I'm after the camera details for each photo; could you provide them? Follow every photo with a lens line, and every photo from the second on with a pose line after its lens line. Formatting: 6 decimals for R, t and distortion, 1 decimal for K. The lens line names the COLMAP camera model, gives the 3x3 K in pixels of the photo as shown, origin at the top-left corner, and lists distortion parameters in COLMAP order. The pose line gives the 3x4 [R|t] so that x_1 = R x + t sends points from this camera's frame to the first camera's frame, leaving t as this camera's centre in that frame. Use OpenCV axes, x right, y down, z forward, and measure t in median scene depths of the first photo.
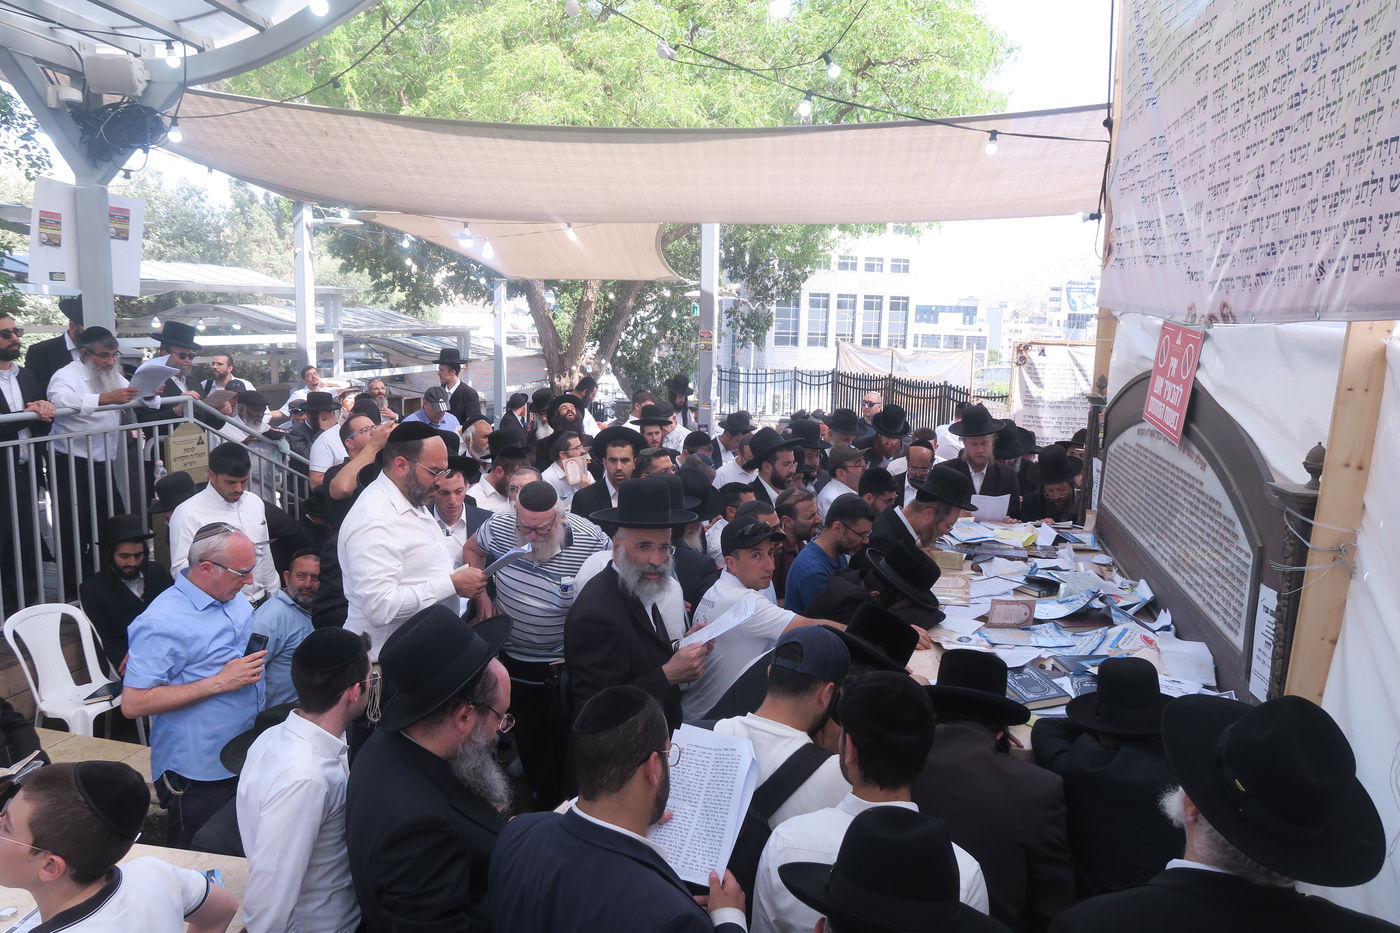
lens RADIAL K [[964.6, 0, 703.7], [0, 964.6, 456.3], [0, 0, 1]] dist [-0.016681, 0.004997]
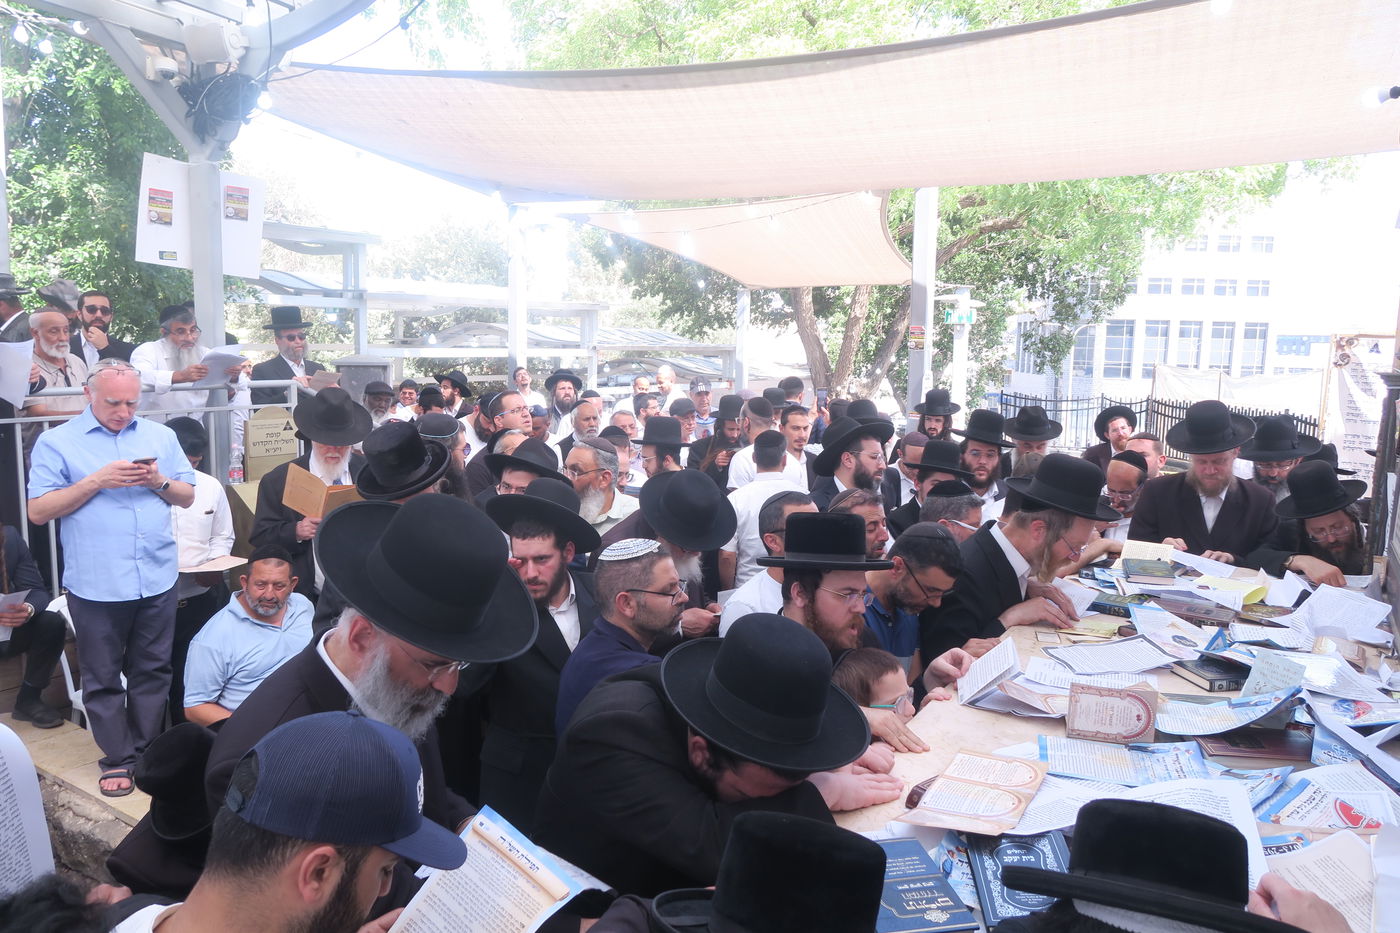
lens RADIAL K [[964.6, 0, 695.0], [0, 964.6, 458.5], [0, 0, 1]] dist [-0.016681, 0.004997]
pose [[0.945695, 0.030570, -0.323616, 0.168840], [-0.040569, 0.998884, -0.024195, 0.023881], [0.322515, 0.036010, 0.945879, 0.248640]]
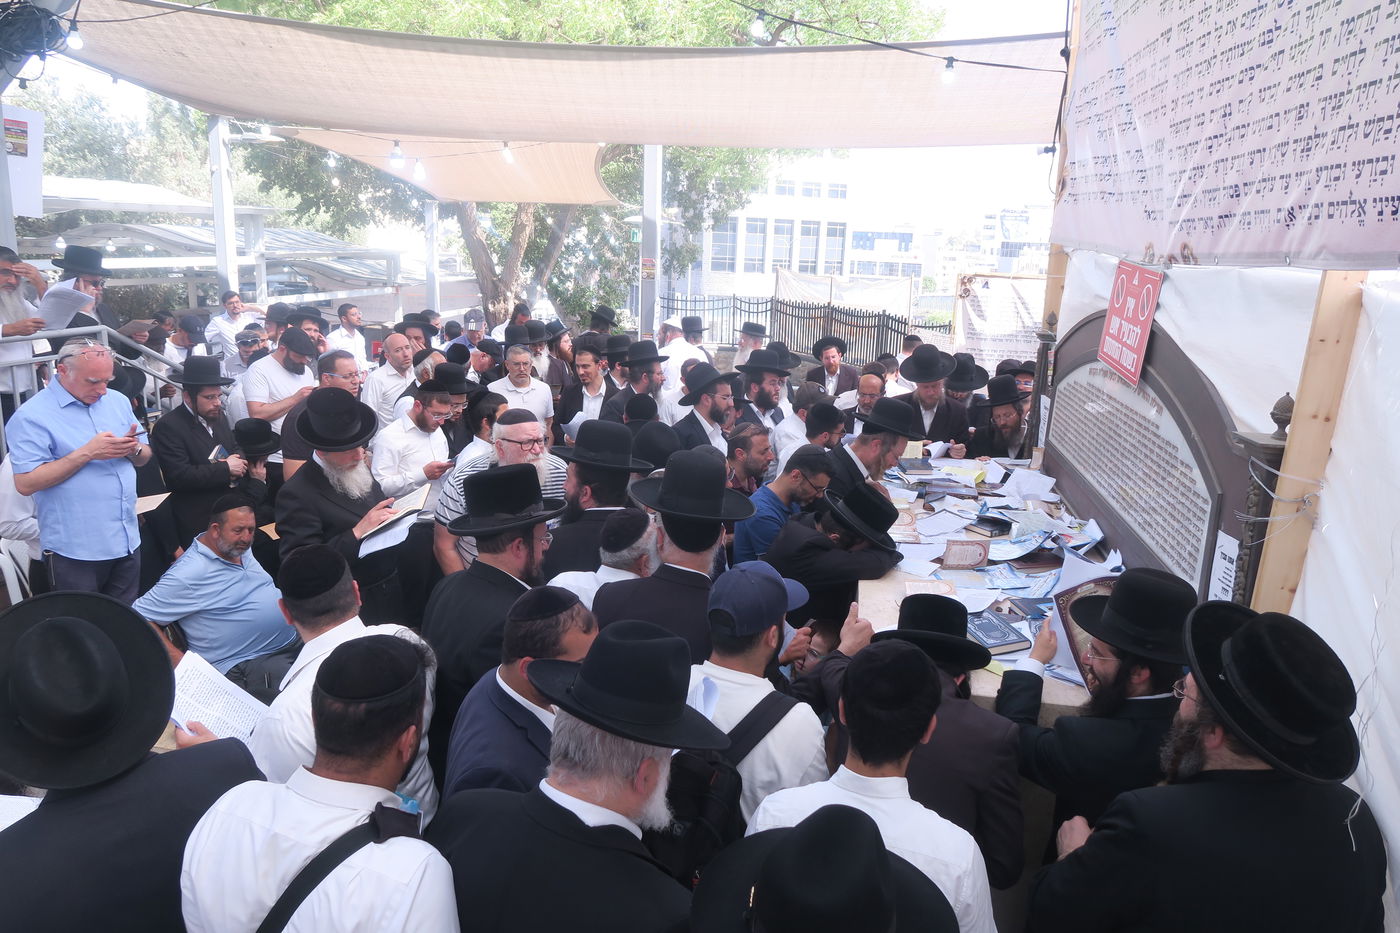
lens RADIAL K [[964.6, 0, 705.7], [0, 964.6, 458.9], [0, 0, 1]] dist [-0.016681, 0.004997]
pose [[0.997677, -0.003332, 0.068039, -0.012742], [-0.002031, 0.996905, 0.078588, -0.009575], [-0.068091, -0.078543, 0.994583, 0.017109]]
